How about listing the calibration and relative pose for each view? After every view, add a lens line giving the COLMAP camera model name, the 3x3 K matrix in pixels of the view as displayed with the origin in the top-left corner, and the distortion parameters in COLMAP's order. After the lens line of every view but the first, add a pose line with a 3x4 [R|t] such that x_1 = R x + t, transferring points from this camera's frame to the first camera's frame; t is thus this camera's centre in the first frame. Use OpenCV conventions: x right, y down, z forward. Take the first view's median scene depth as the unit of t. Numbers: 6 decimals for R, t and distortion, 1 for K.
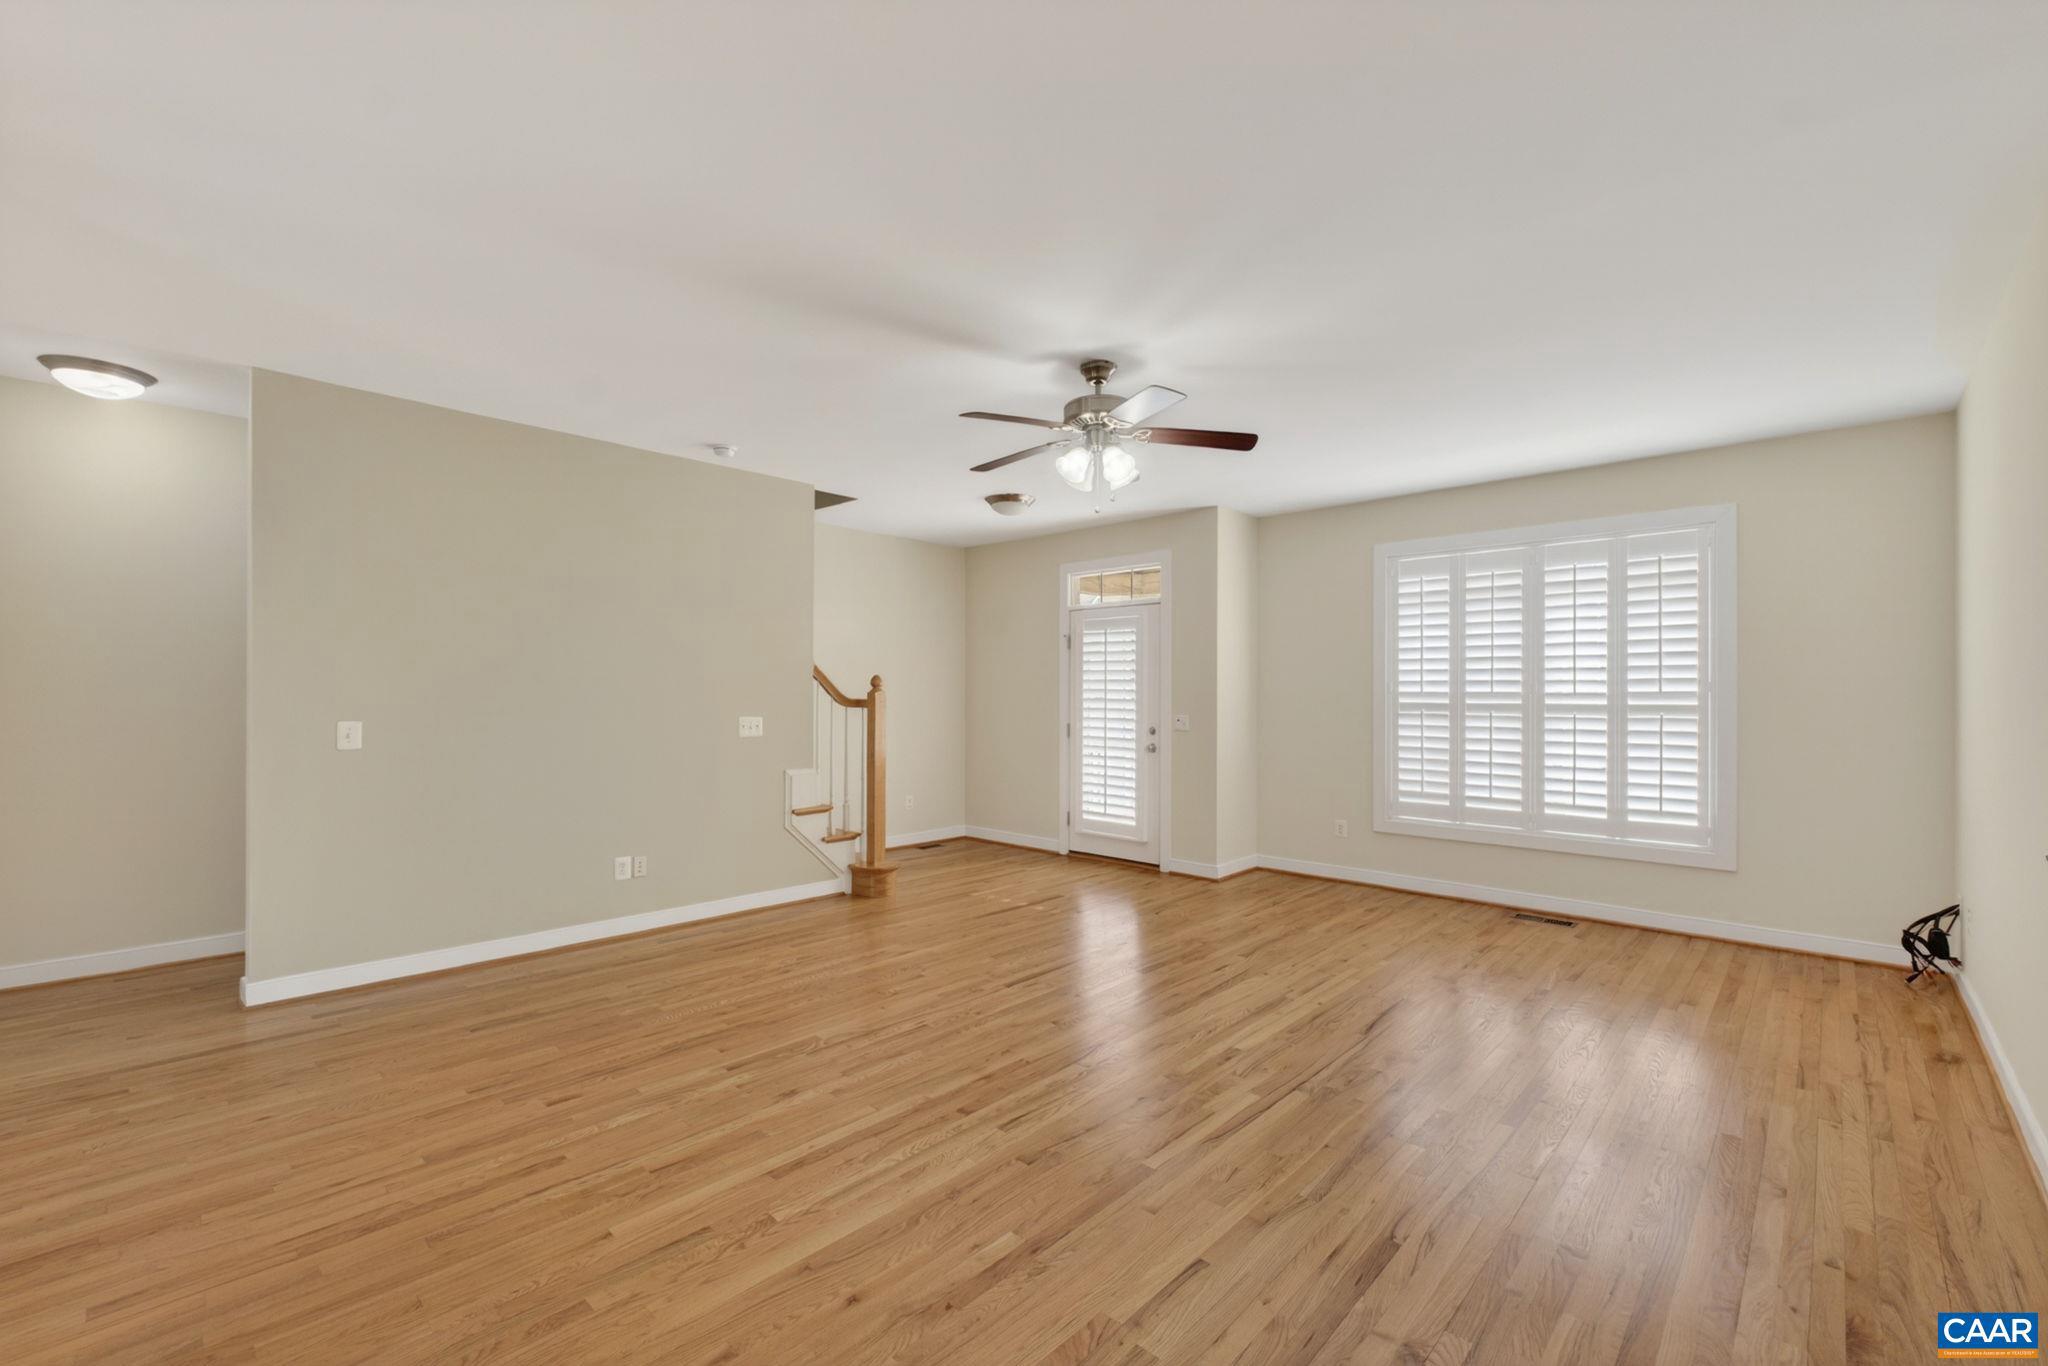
lens RADIAL K [[884.5, 0, 1014.3], [0, 884.5, 692.1], [0, 0, 1]] dist [0.001243, -0.001197]
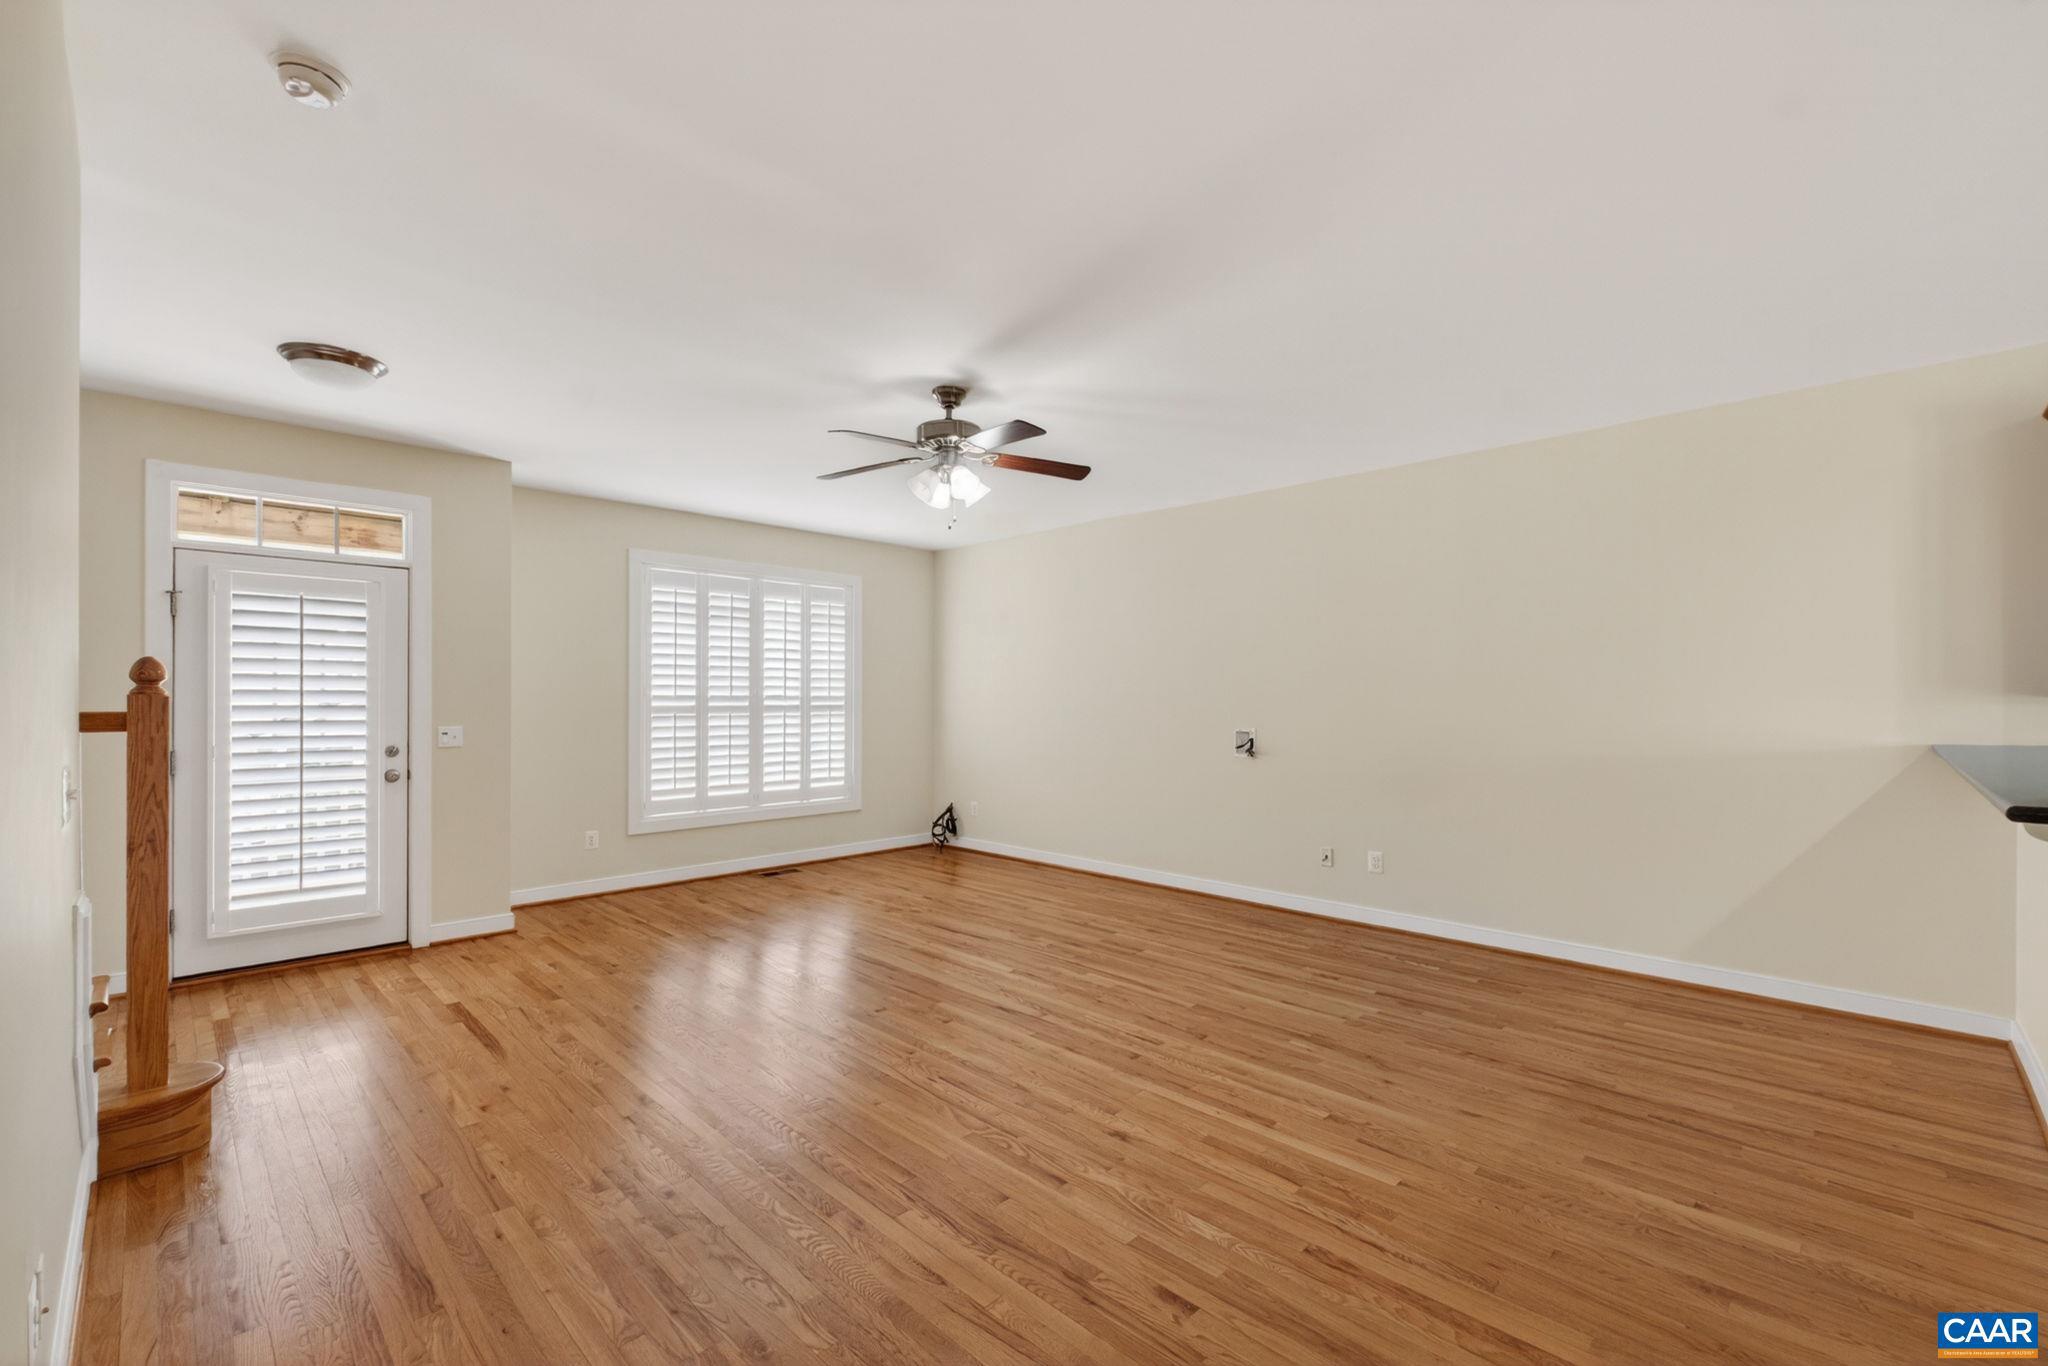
lens RADIAL K [[884.5, 0, 1027.2], [0, 884.5, 690.6], [0, 0, 1]] dist [0.001243, -0.001197]
pose [[-0.012370, 0.005608, 0.999908, -0.693486], [-0.004001, 0.999976, -0.005658, -0.001732], [-0.999915, -0.004071, -0.012348, 0.654704]]
